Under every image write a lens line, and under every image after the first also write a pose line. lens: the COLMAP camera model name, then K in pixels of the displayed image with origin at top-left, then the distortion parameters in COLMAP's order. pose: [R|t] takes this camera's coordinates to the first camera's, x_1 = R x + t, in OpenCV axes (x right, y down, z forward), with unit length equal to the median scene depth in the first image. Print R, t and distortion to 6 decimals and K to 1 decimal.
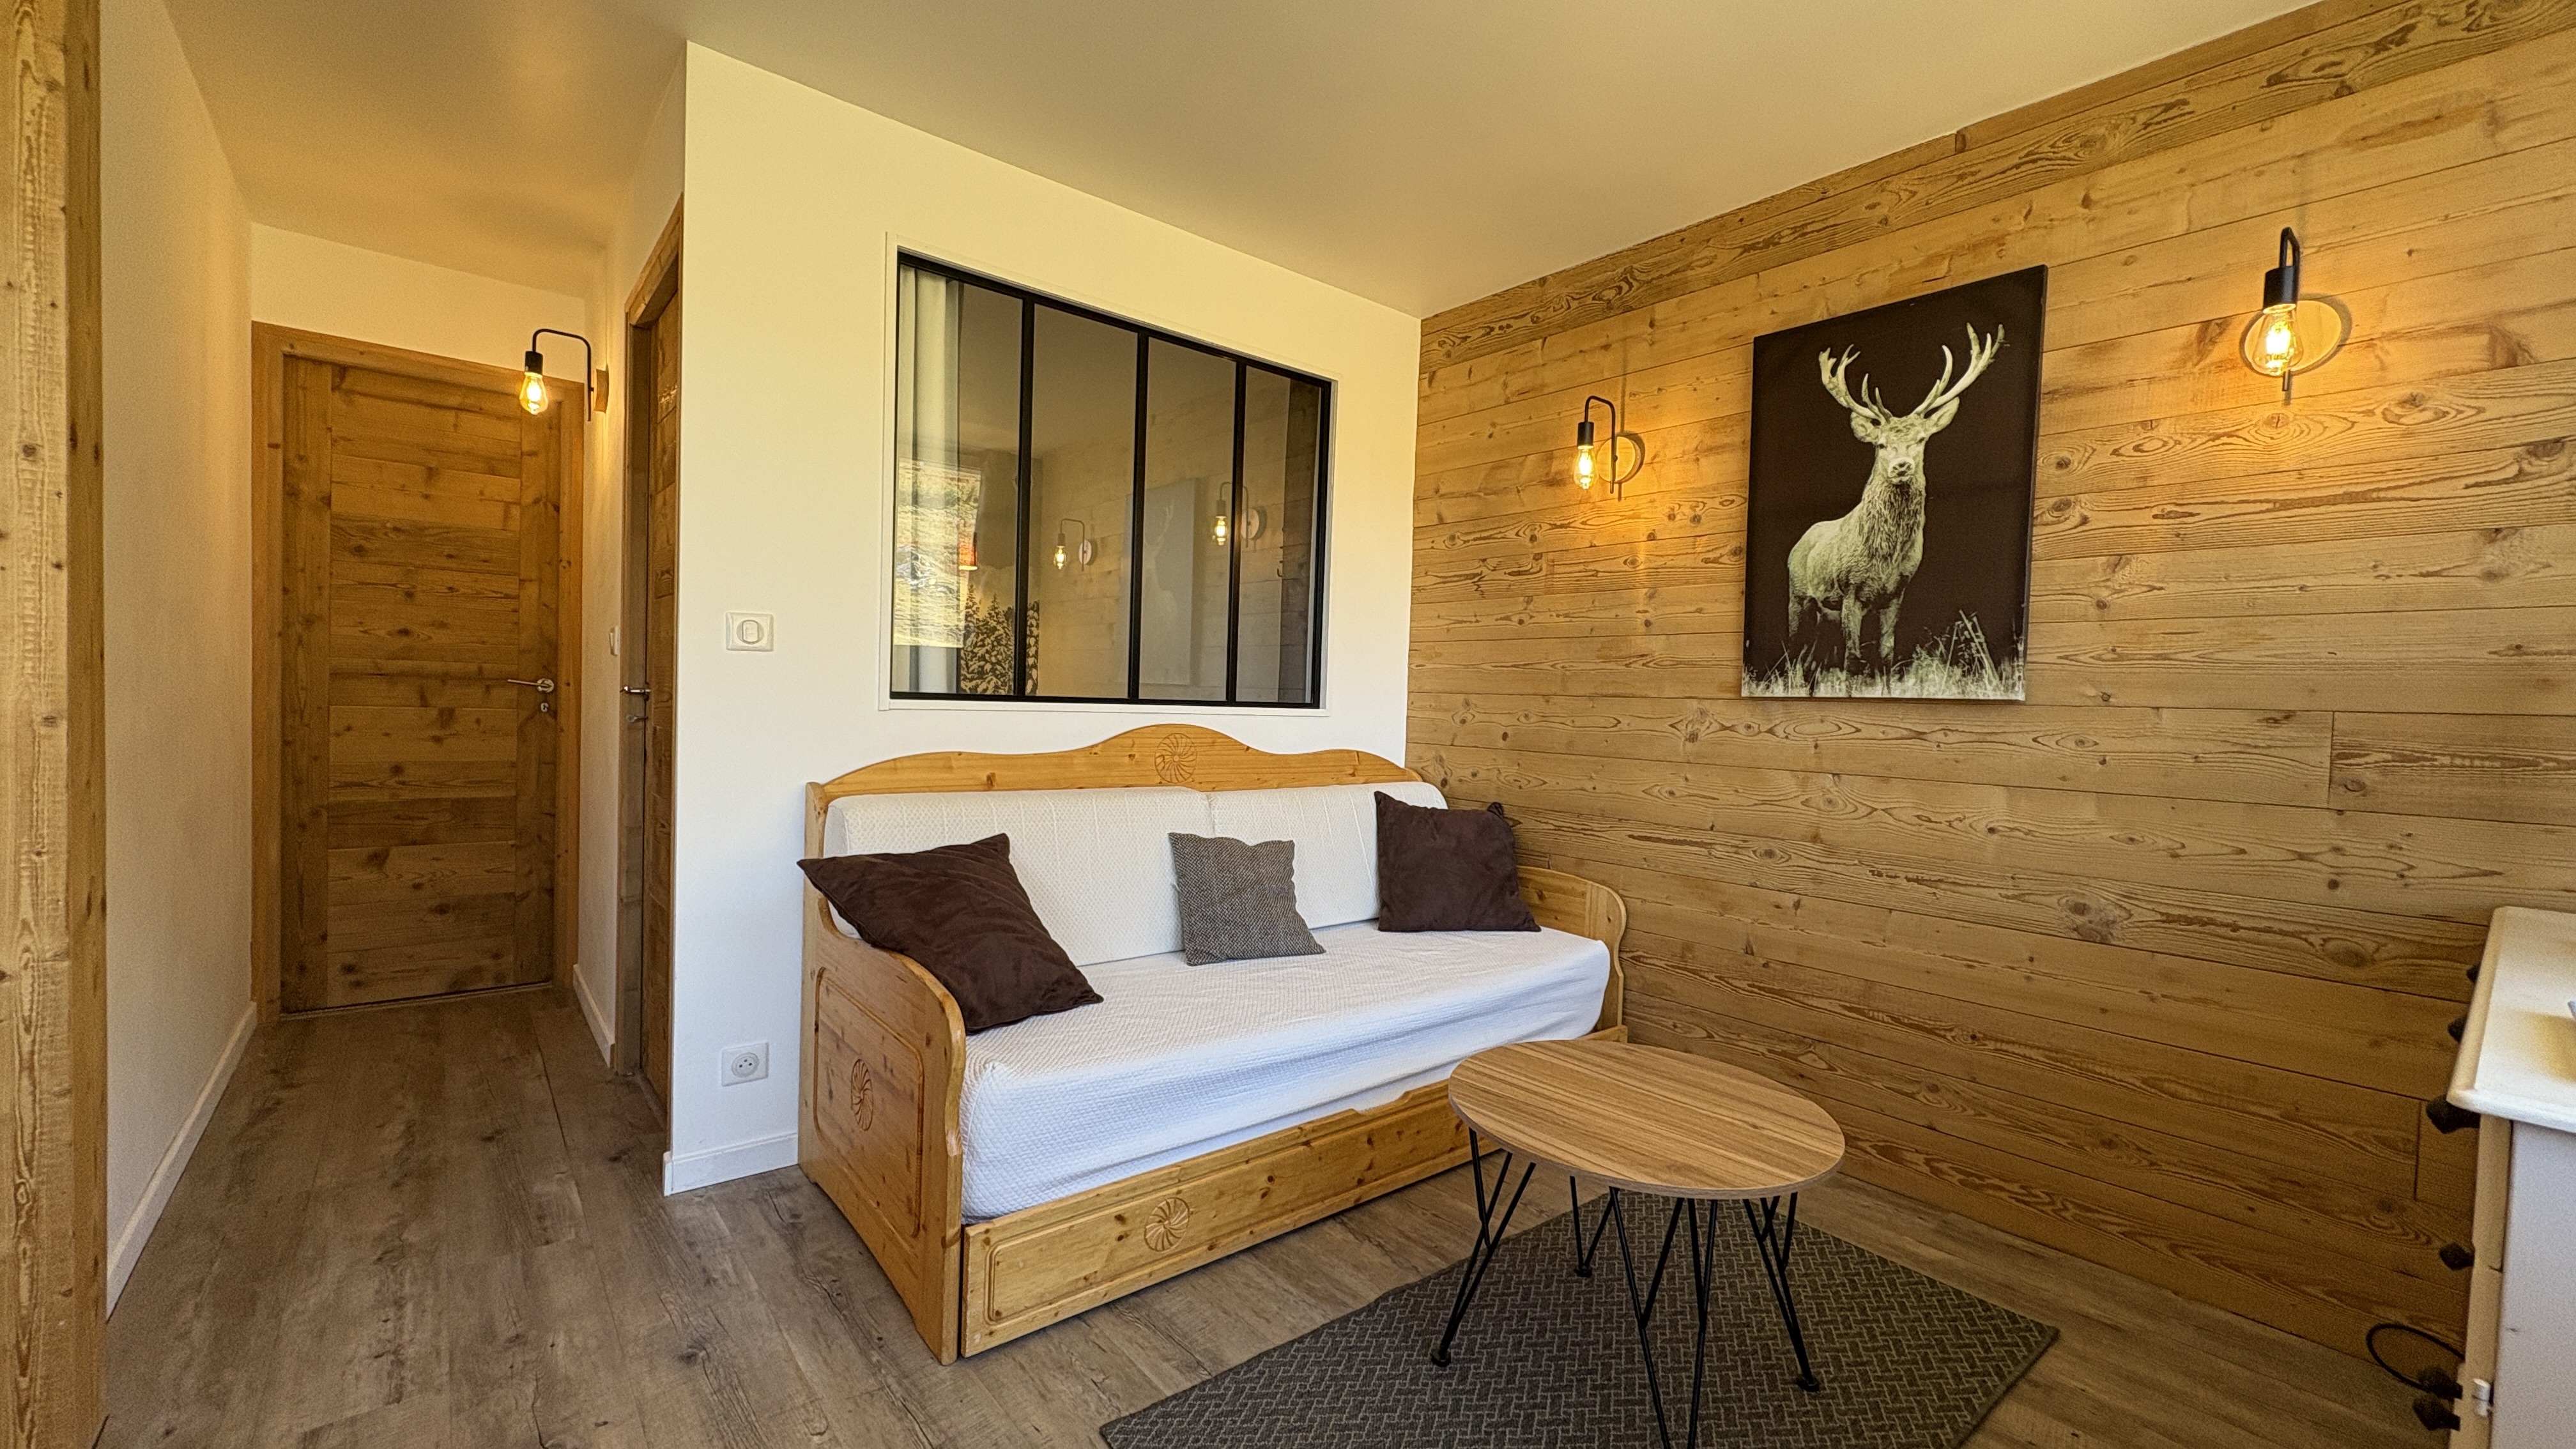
lens RADIAL K [[1027.1, 0, 1289.3], [0, 1027.1, 718.1], [0, 0, 1]] dist [0.009443, 0.000037]
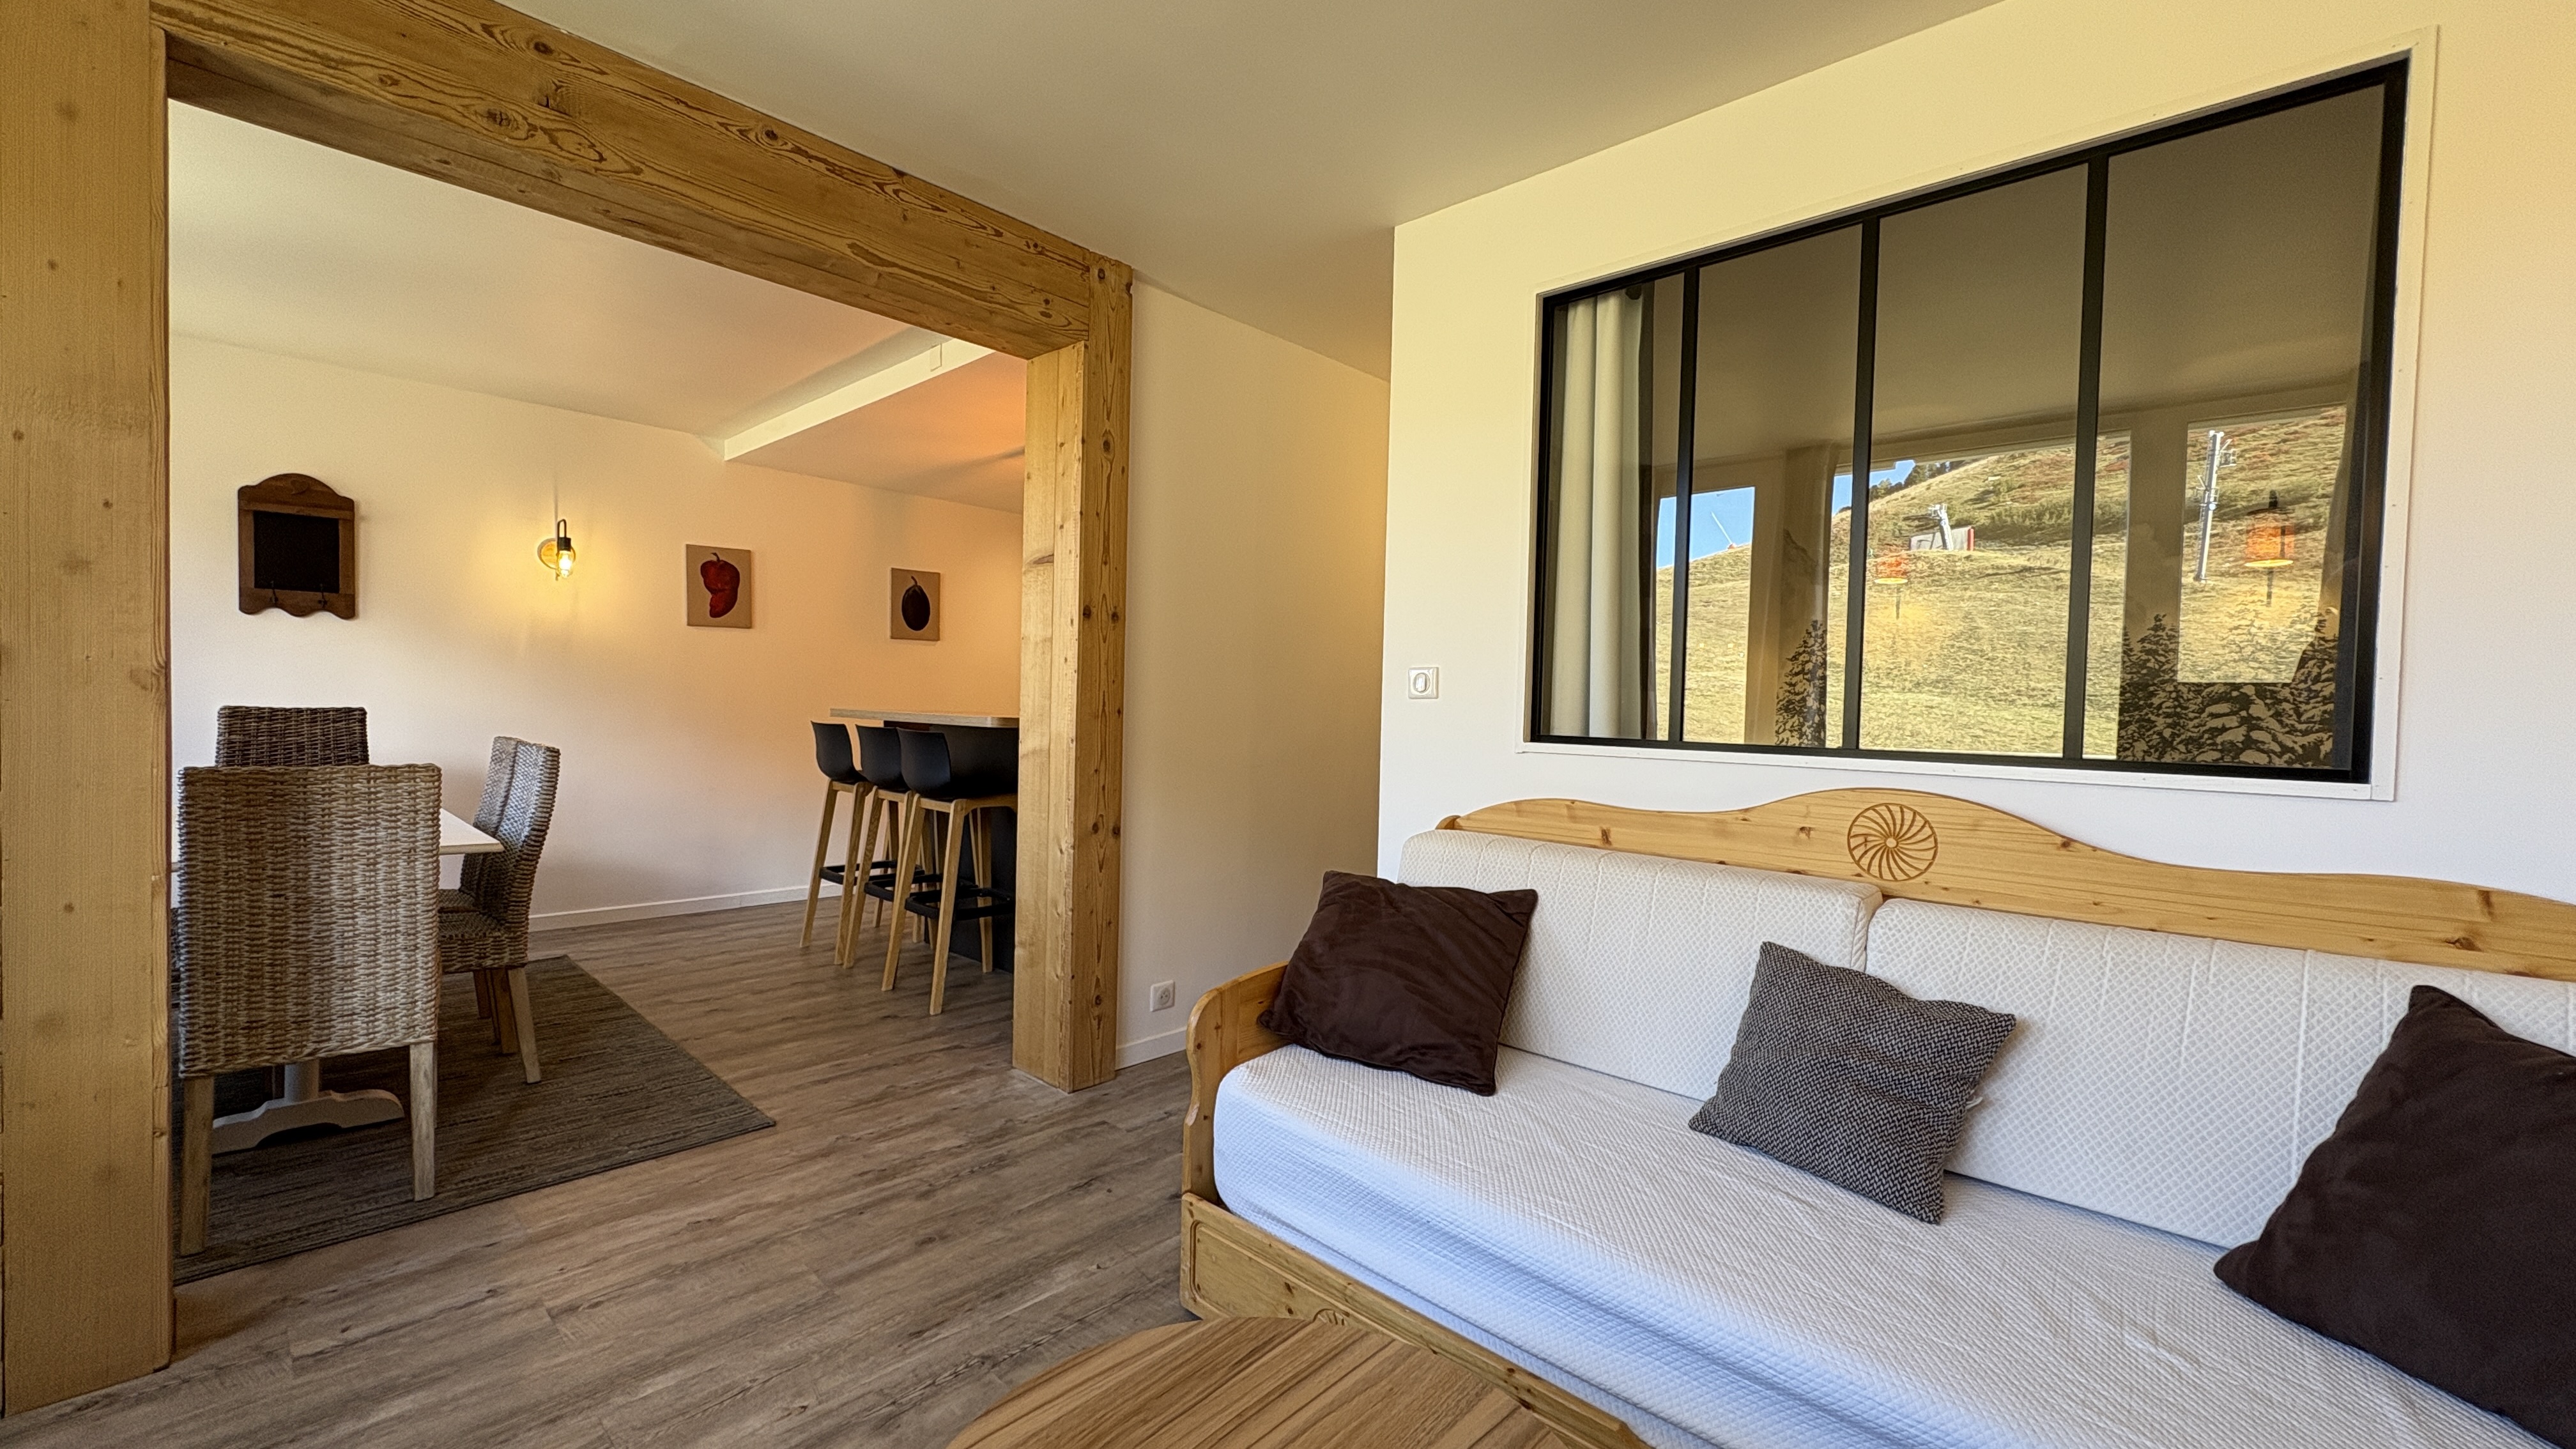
lens RADIAL K [[1019.9, 0, 1288.0], [0, 1019.9, 724.5], [0, 0, 1]] dist [0.000072, 0.000394]
pose [[0.130860, -0.010798, -0.991342, 0.545352], [-0.044592, 0.998865, -0.016767, -0.008287], [0.990397, 0.046400, 0.130230, 0.611483]]
